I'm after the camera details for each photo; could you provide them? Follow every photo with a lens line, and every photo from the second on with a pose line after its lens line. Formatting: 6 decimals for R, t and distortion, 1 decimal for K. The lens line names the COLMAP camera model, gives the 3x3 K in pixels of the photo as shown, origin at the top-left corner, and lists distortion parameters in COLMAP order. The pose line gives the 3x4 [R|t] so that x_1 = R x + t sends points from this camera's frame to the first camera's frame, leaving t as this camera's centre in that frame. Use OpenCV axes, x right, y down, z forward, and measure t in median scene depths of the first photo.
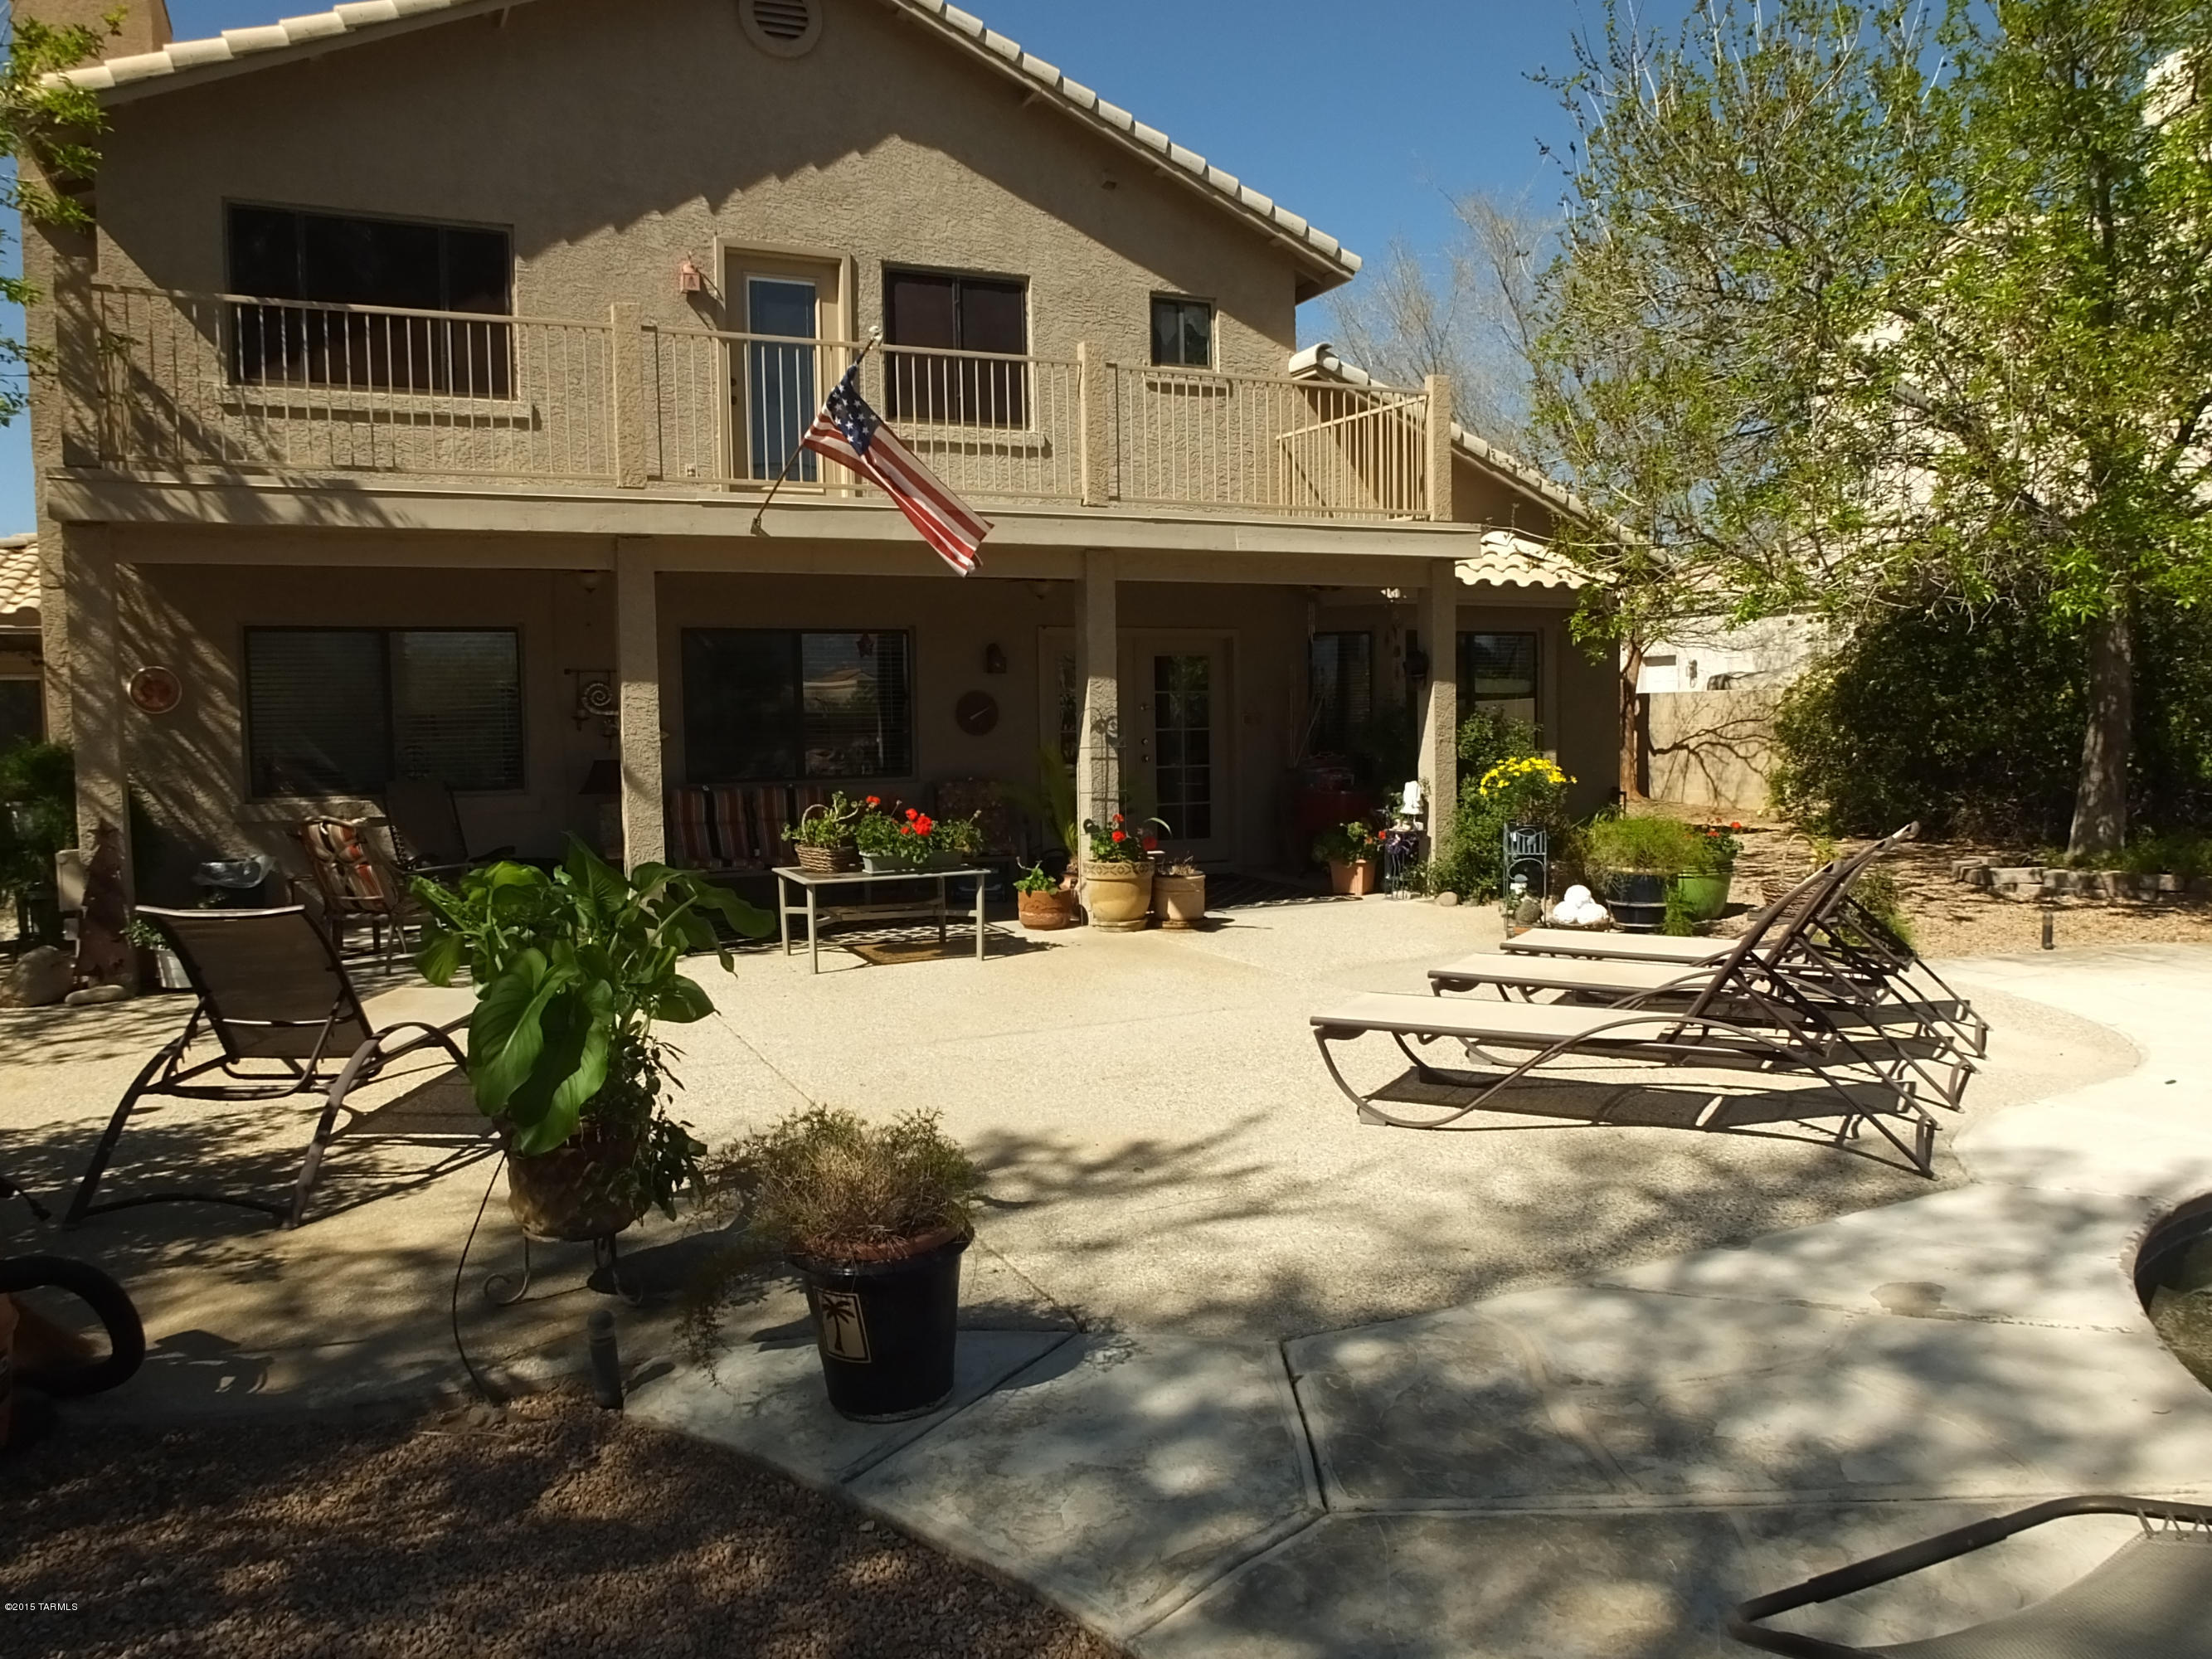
lens RADIAL K [[1589.1, 0, 1094.3], [0, 1589.1, 825.4], [0, 0, 1]] dist [-0.002942, -0.000716]
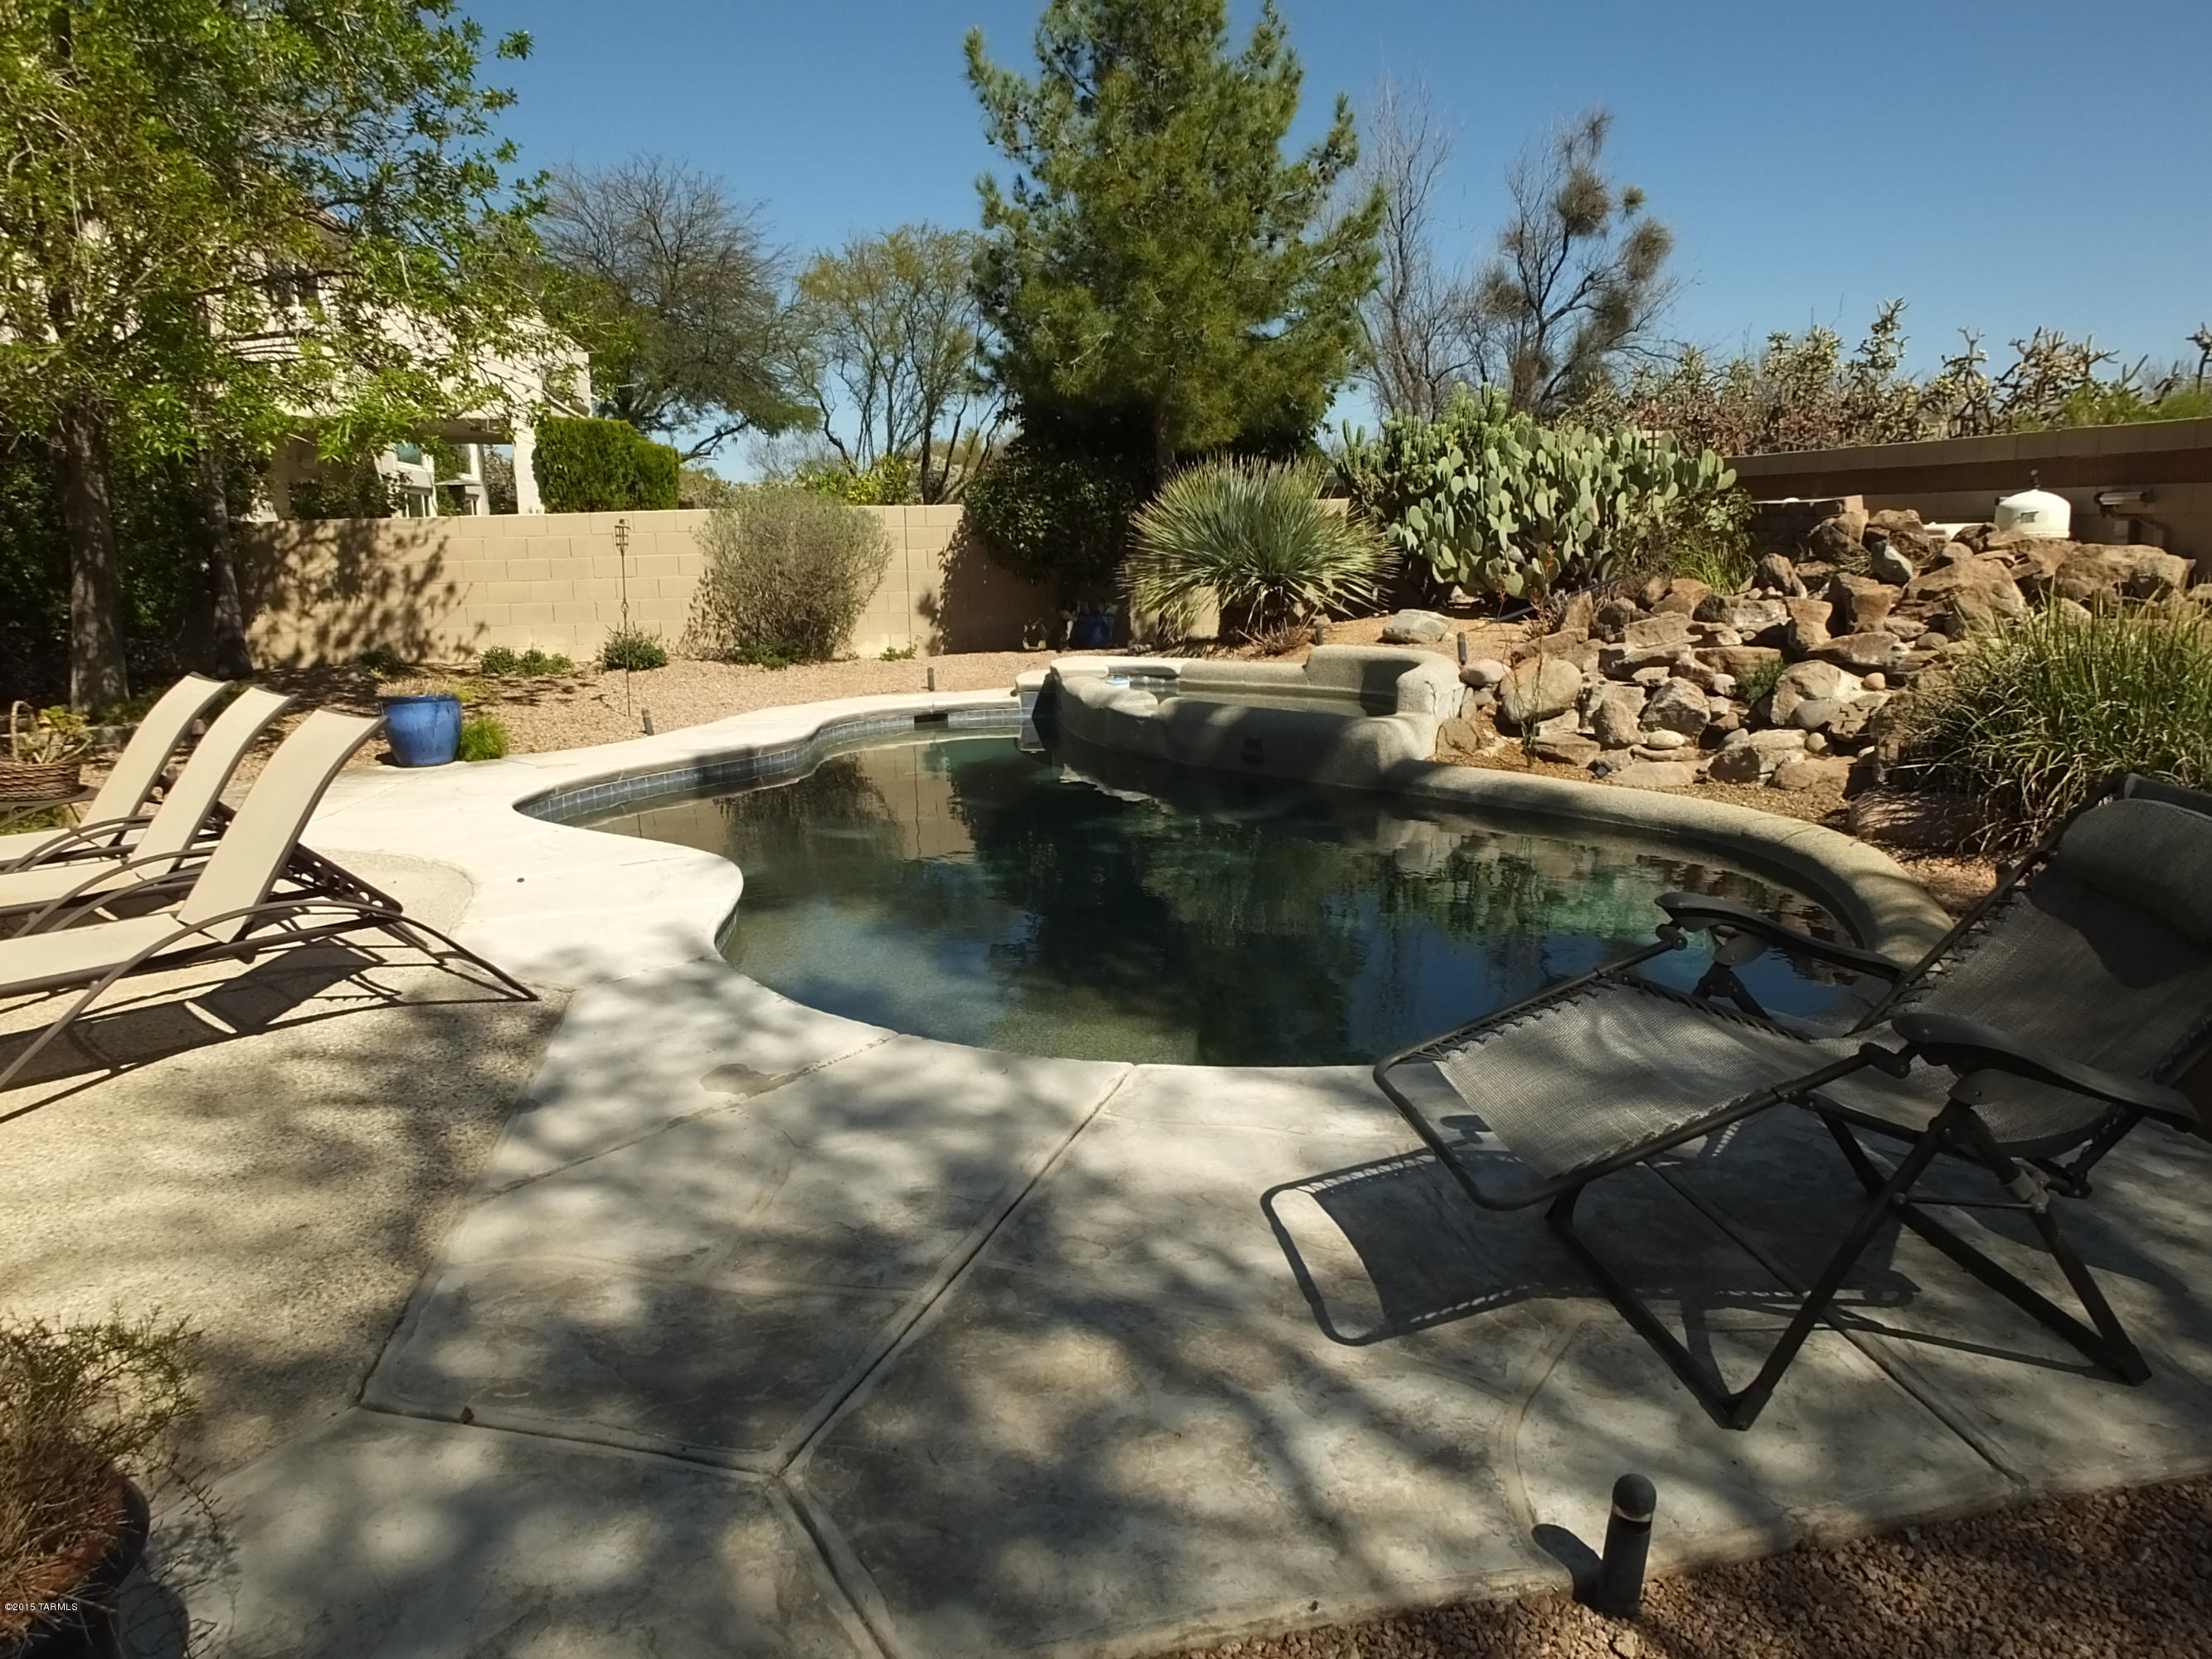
lens RADIAL K [[1589.1, 0, 1094.3], [0, 1589.1, 825.4], [0, 0, 1]] dist [-0.002942, -0.000716]
pose [[0.228663, -0.150717, 0.961768, -0.394519], [0.069697, 0.987942, 0.138248, -0.007601], [-0.971007, 0.035420, 0.236410, 0.436505]]
